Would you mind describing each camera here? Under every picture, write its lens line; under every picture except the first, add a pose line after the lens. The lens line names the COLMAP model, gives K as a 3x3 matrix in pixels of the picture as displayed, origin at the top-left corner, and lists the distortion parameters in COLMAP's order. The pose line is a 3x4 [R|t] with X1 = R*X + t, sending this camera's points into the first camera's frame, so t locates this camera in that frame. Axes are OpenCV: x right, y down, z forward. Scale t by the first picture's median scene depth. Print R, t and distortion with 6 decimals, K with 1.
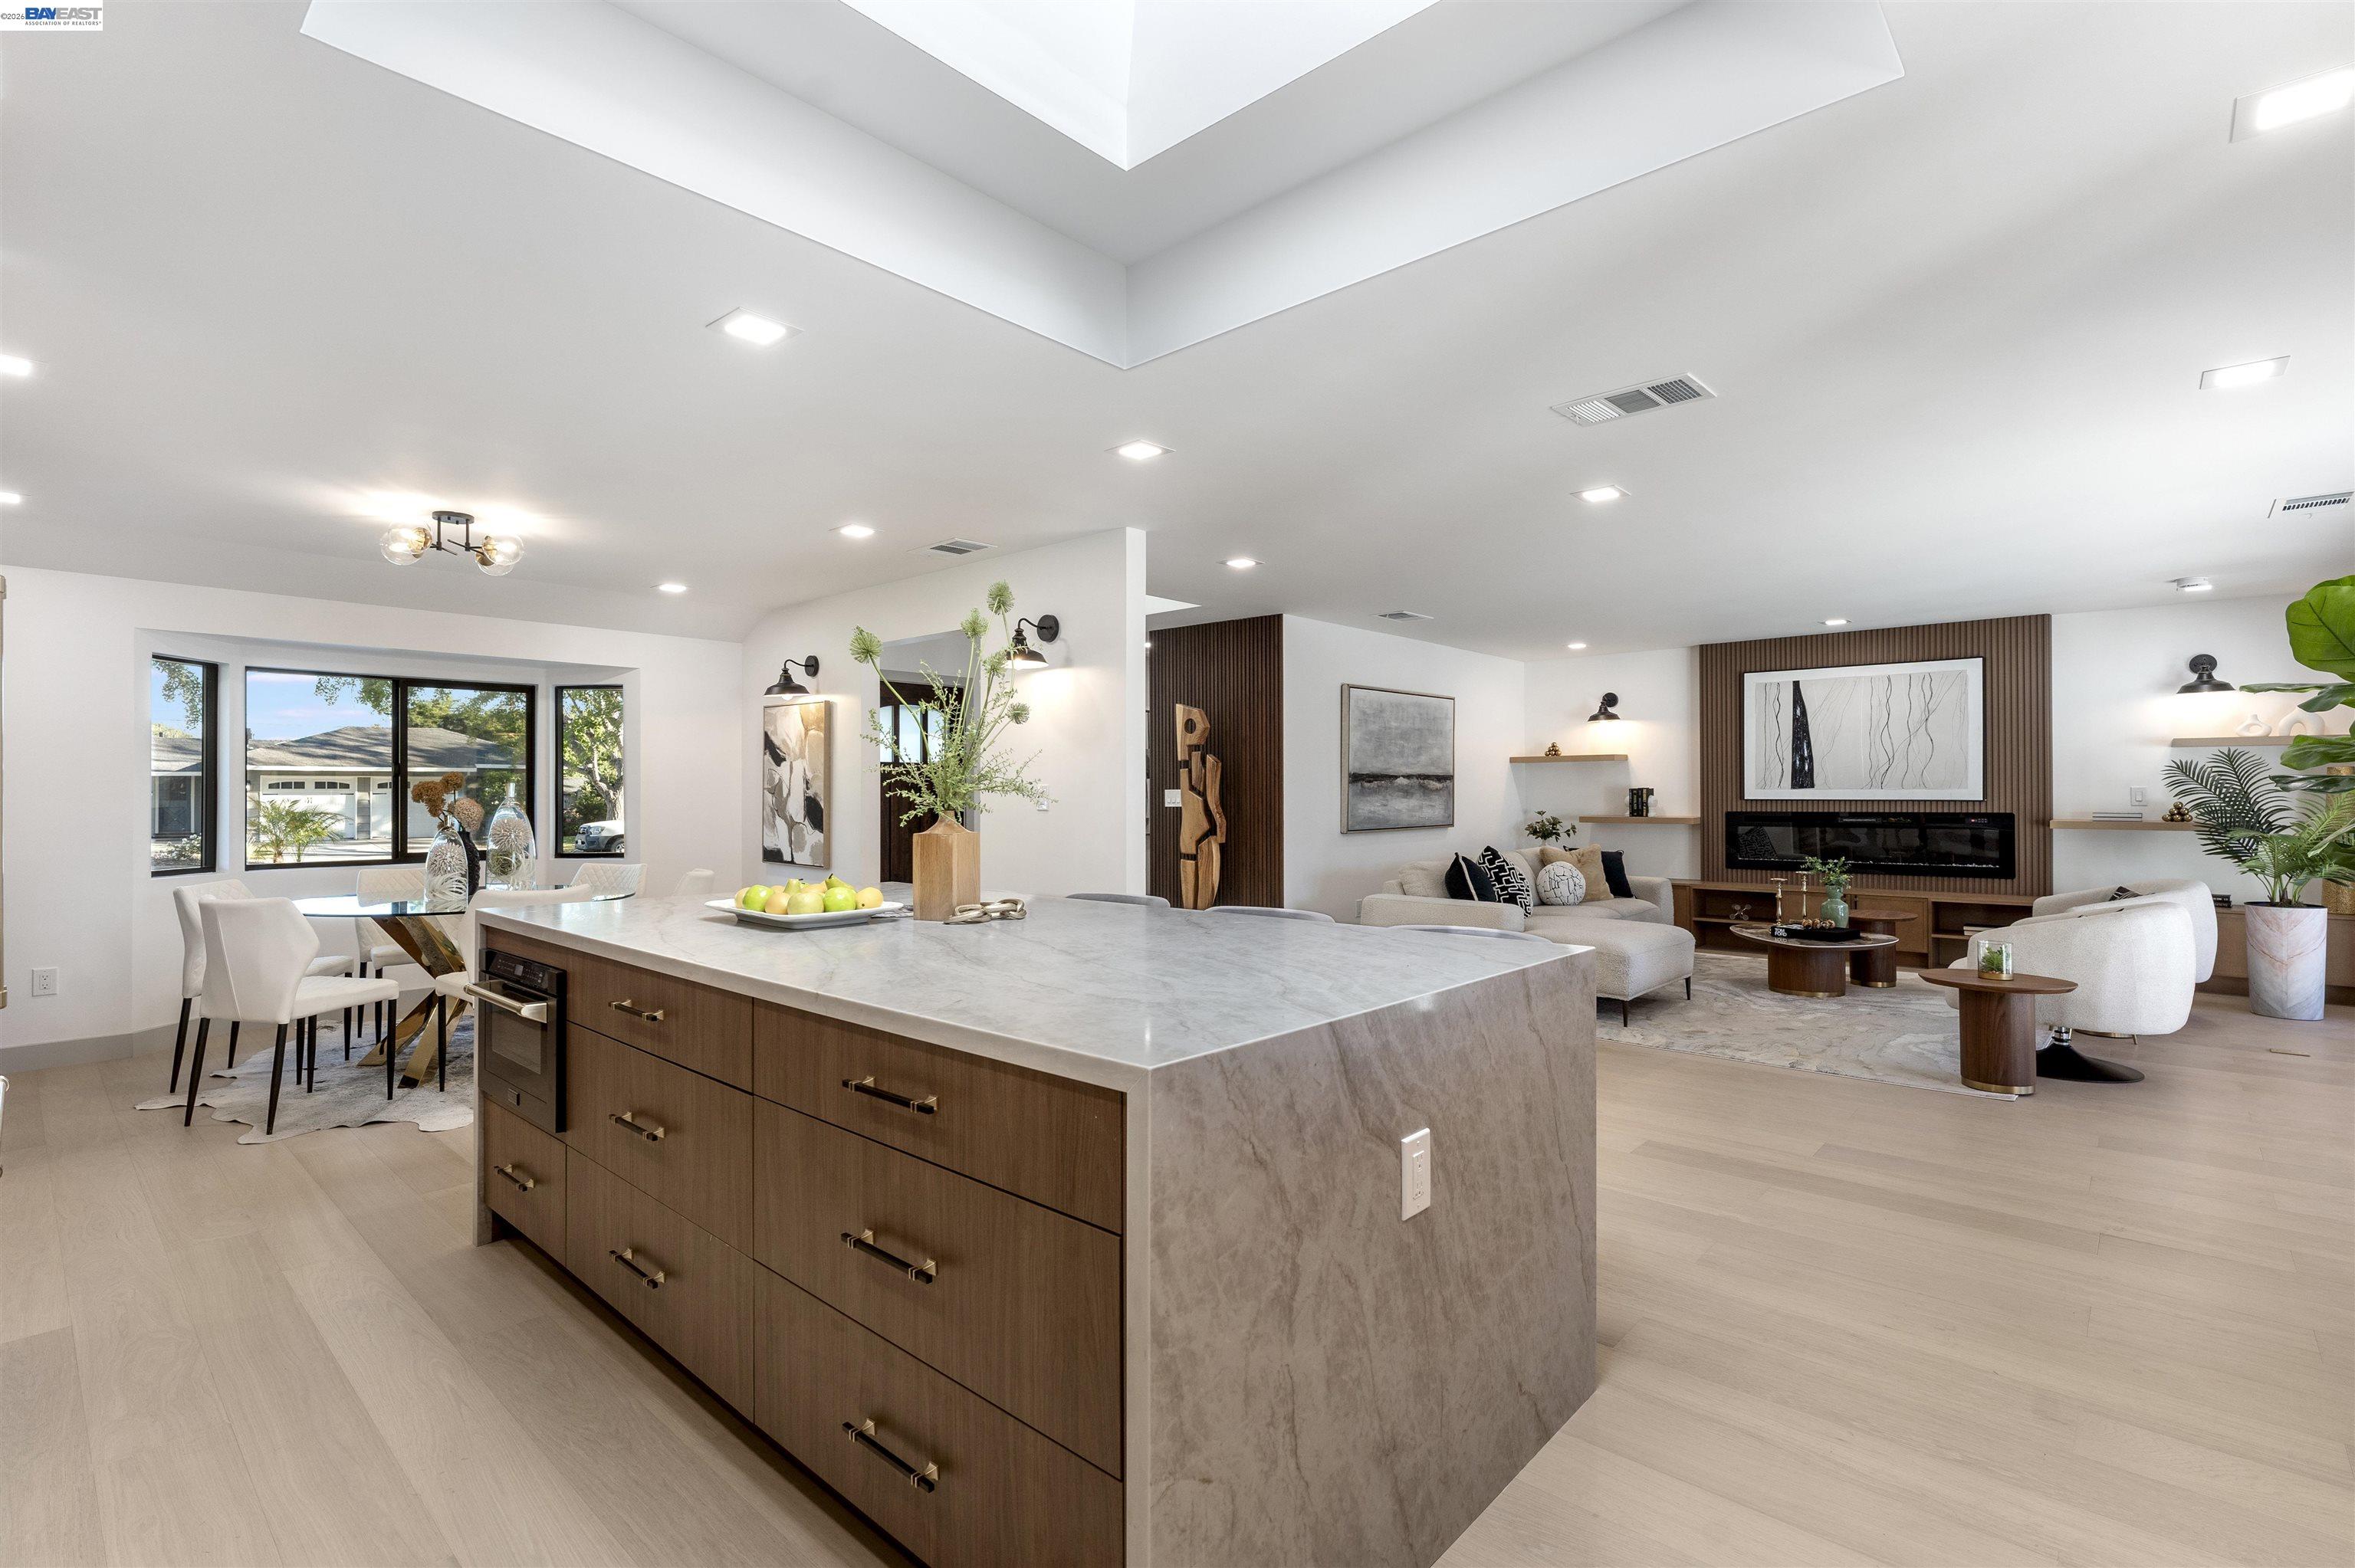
lens RADIAL K [[1073.1, 0, 1177.5], [0, 1073.1, 784.0], [0, 0, 1]] dist [-0.013537, -0.000075]
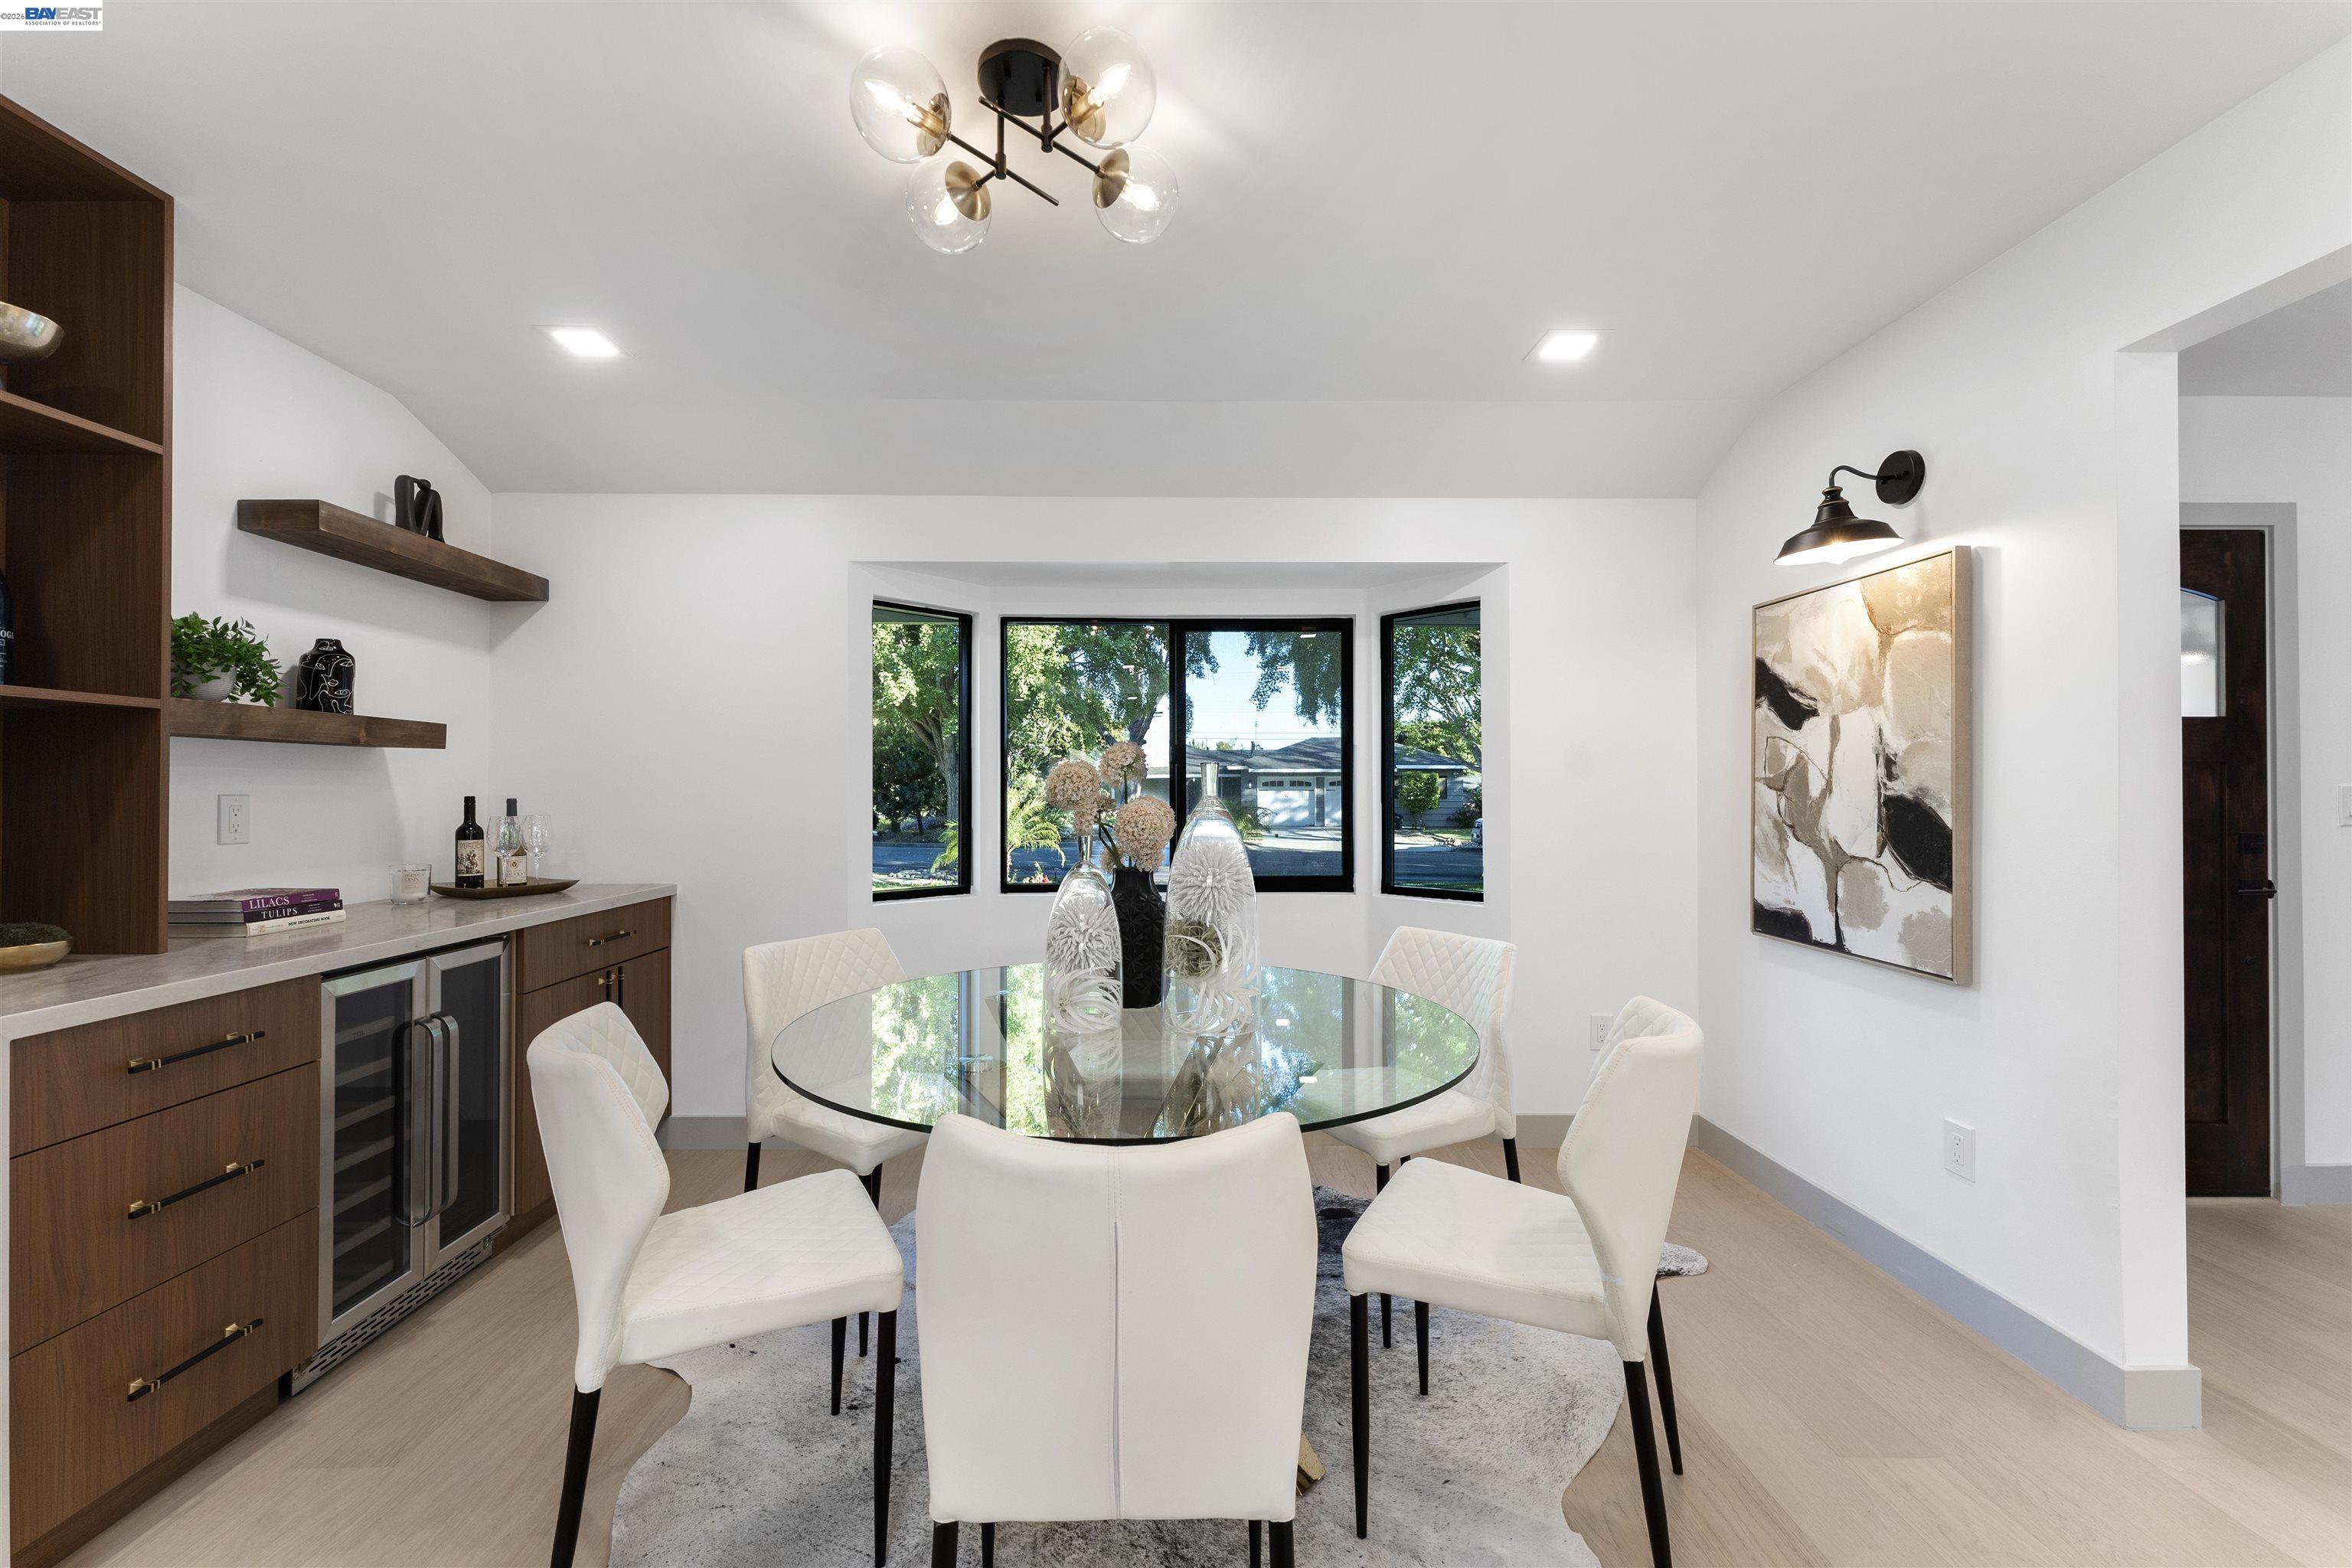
lens RADIAL K [[969.5, 0, 1176.0], [0, 969.5, 784.0], [0, 0, 1]] dist [-0.000836, -0.000100]
pose [[0.686862, -0.005755, -0.726765, -0.166579], [0.008429, 0.999964, 0.000049, 0.002879], [0.726739, -0.006160, 0.686886, 0.345078]]
